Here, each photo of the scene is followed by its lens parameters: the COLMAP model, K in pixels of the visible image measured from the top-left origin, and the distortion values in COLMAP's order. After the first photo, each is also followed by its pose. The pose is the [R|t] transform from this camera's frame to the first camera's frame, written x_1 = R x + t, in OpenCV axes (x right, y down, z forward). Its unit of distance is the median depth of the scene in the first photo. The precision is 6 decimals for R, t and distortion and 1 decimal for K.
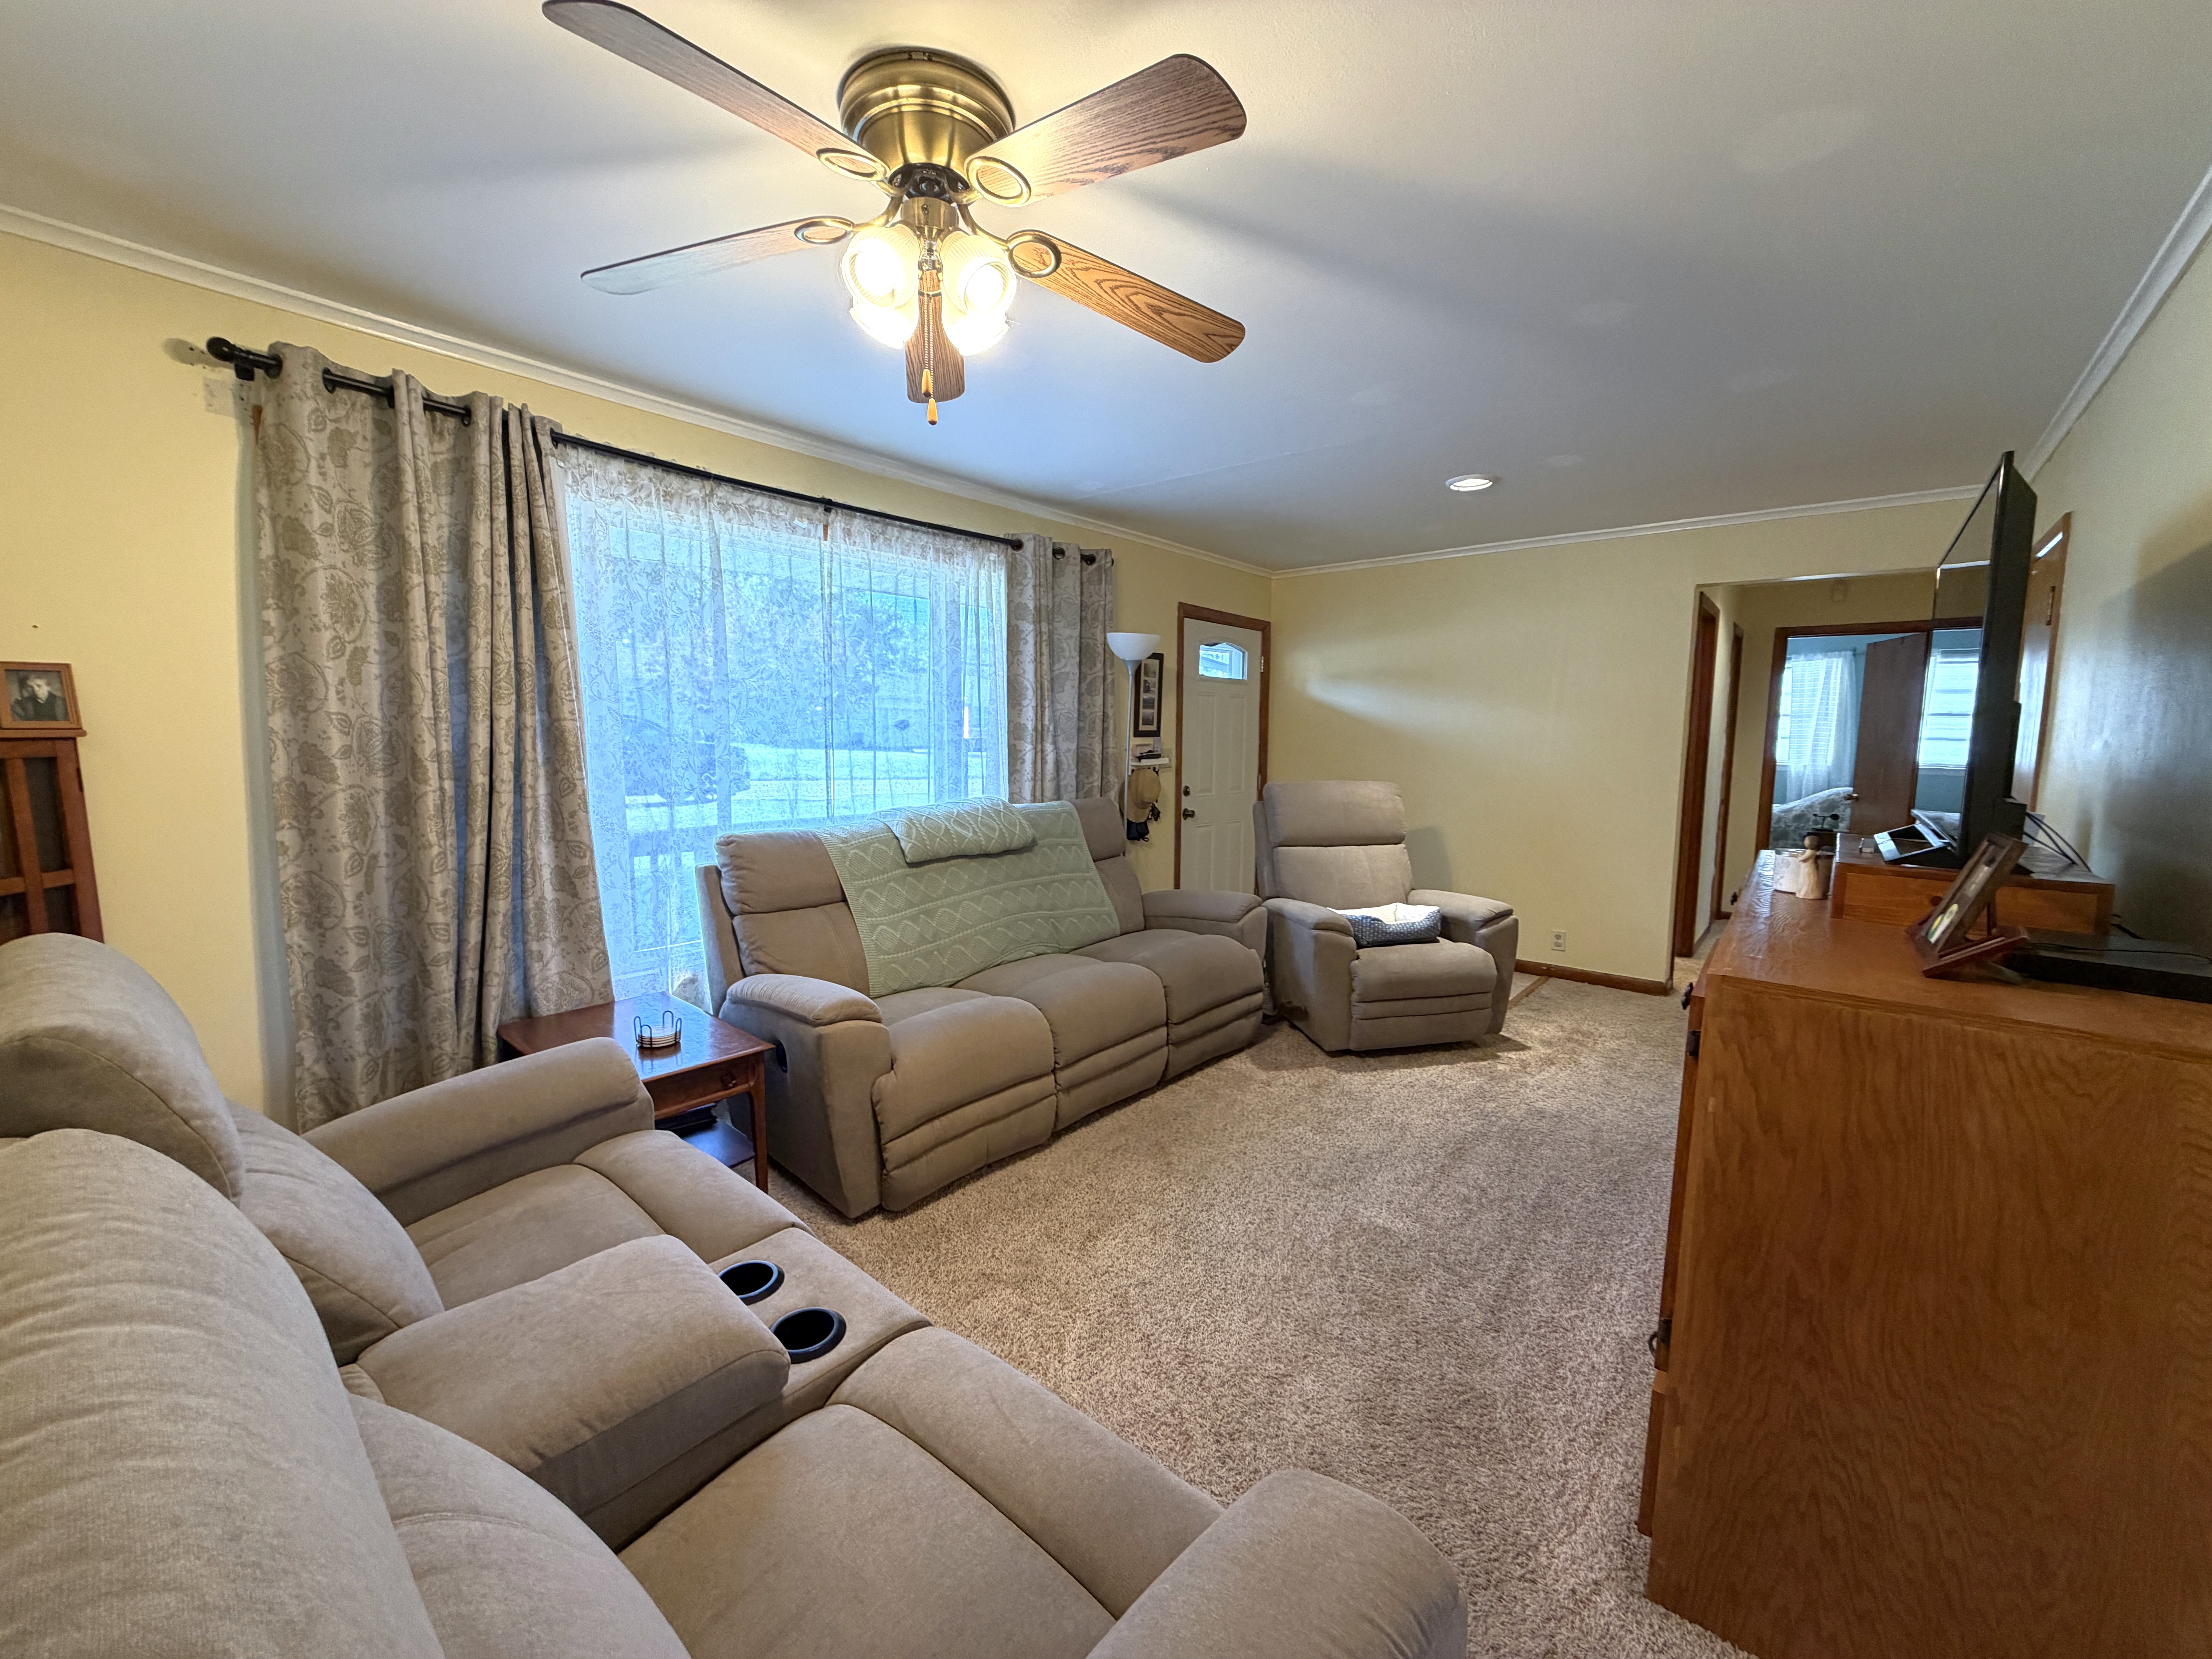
lens RADIAL K [[878.8, 0, 1097.9], [0, 878.8, 829.1], [0, 0, 1]] dist [0.000561, -0.000489]
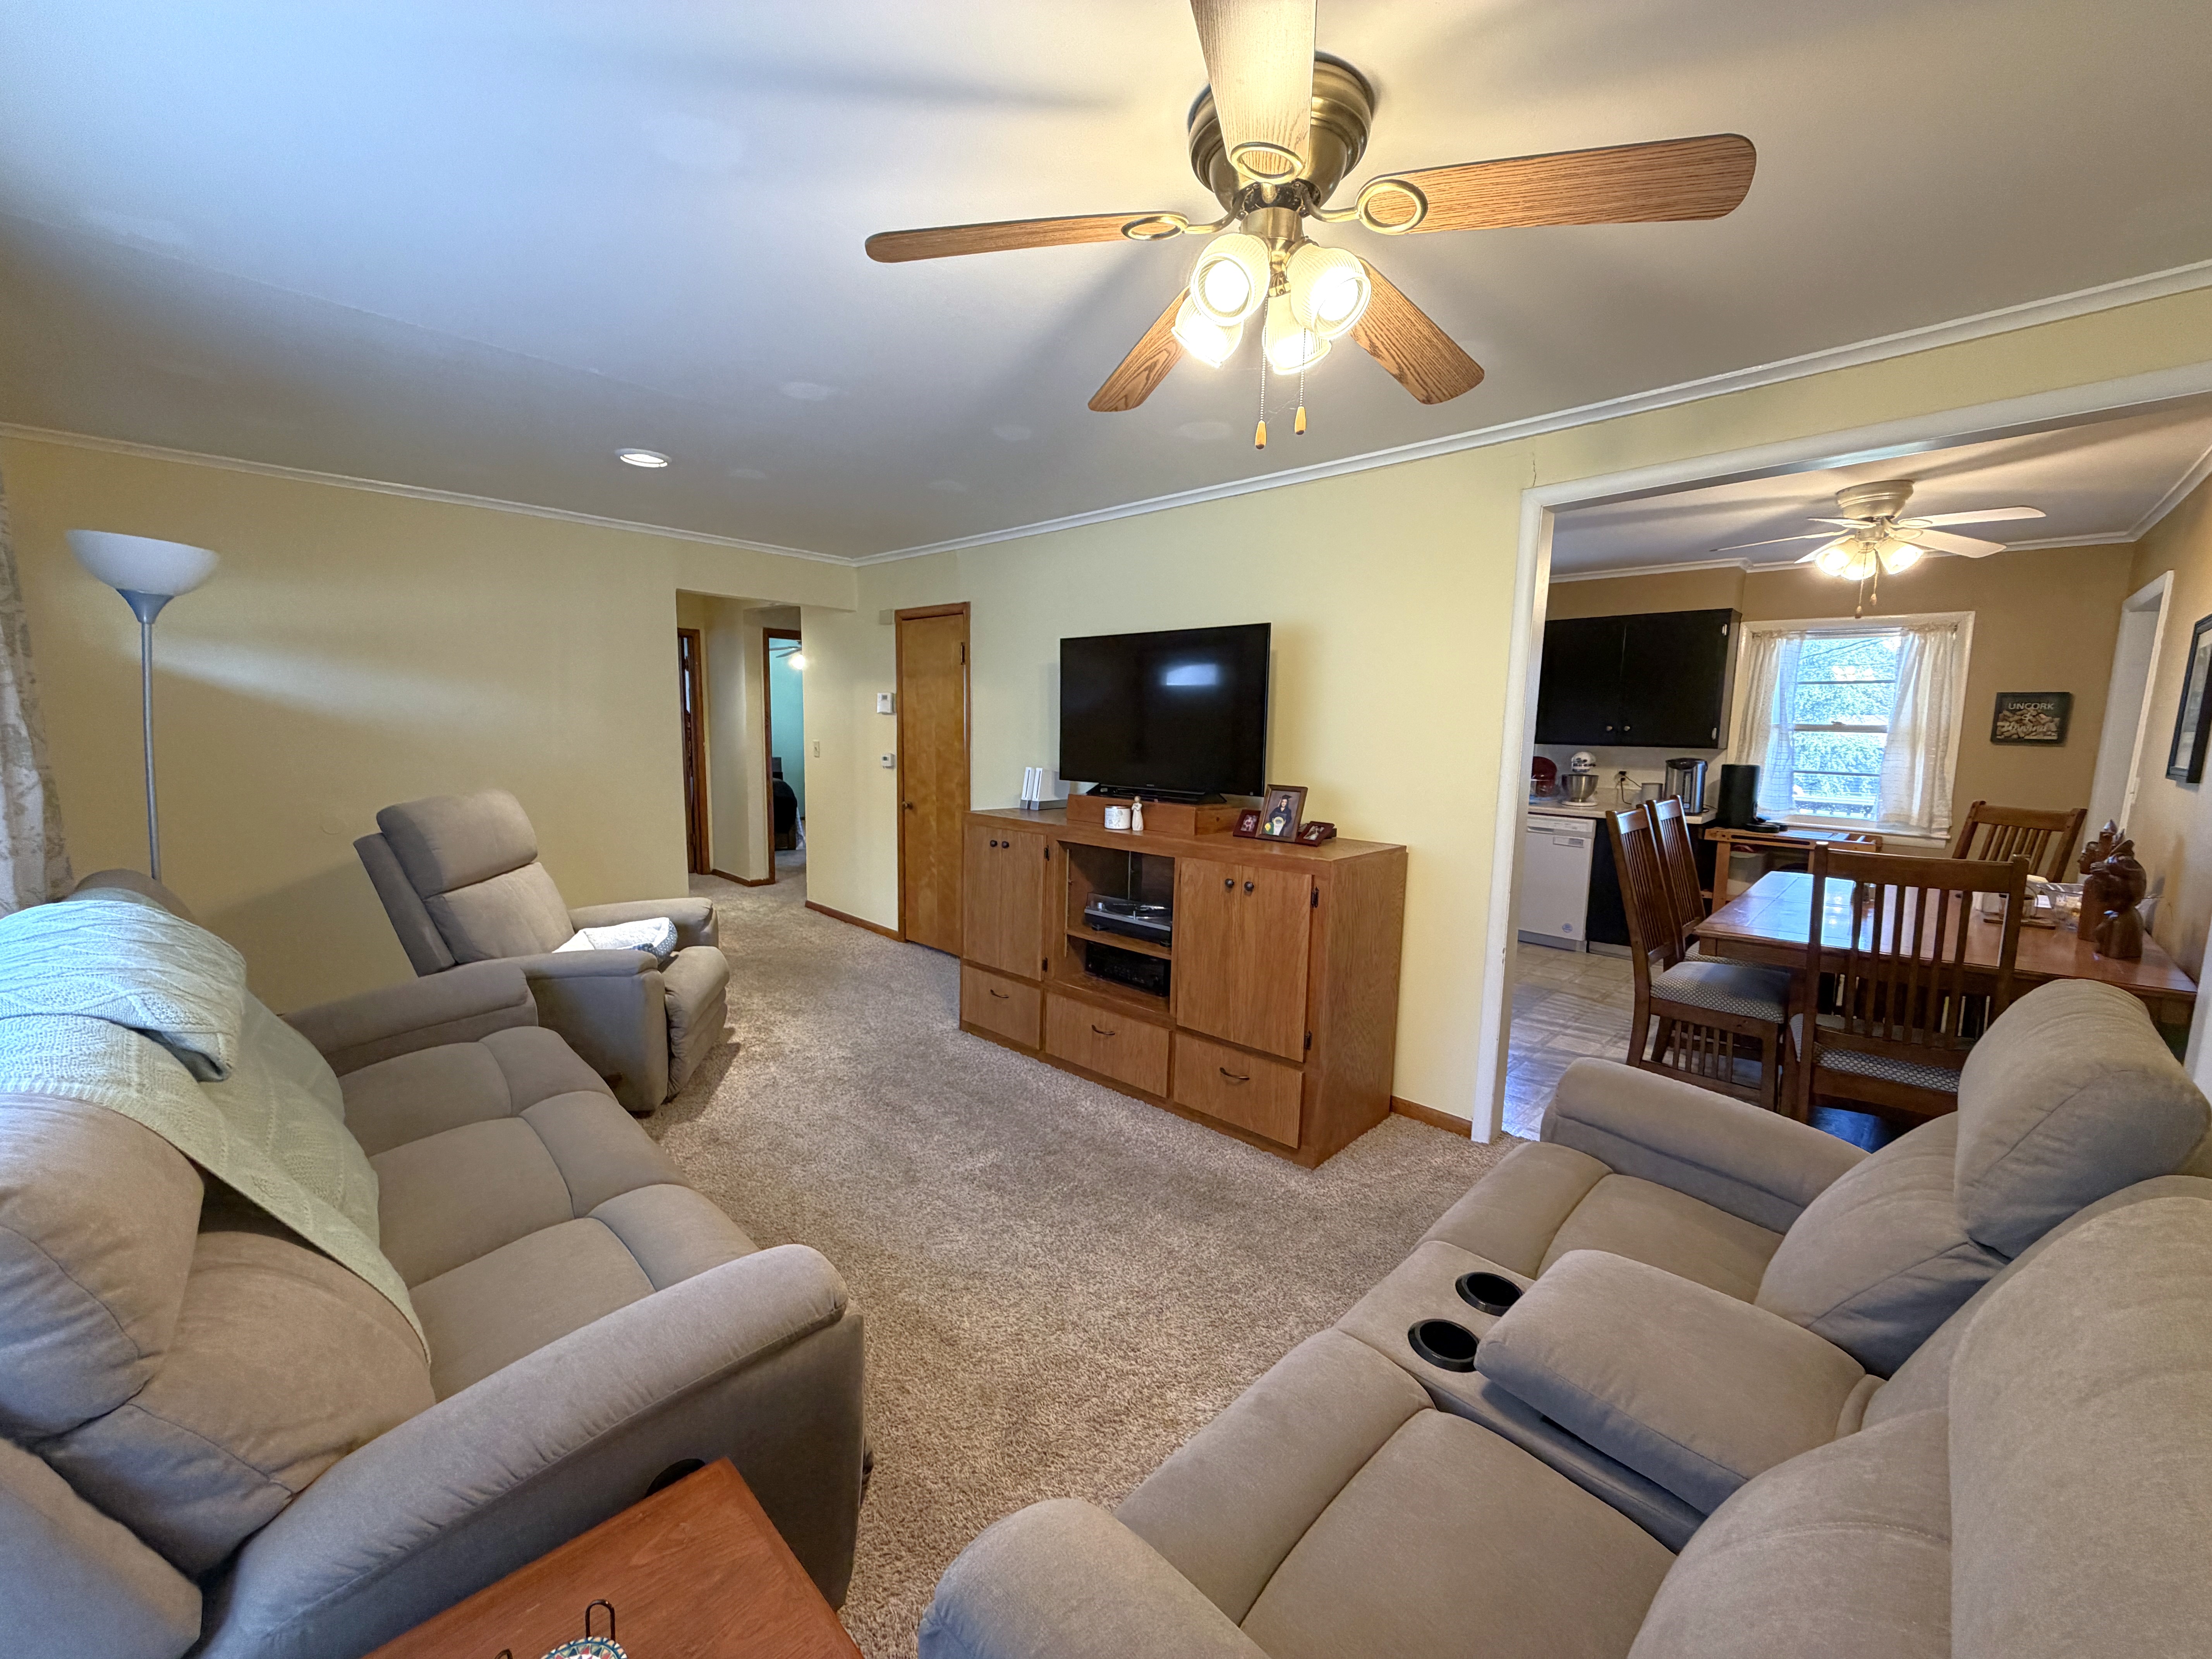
lens RADIAL K [[878.8, 0, 1097.9], [0, 878.8, 829.1], [0, 0, 1]] dist [0.000561, -0.000489]
pose [[0.055942, -0.126533, 0.990384, -0.788419], [0.084768, 0.988958, 0.121562, -0.122490], [-0.994829, 0.077152, 0.066051, 0.763552]]
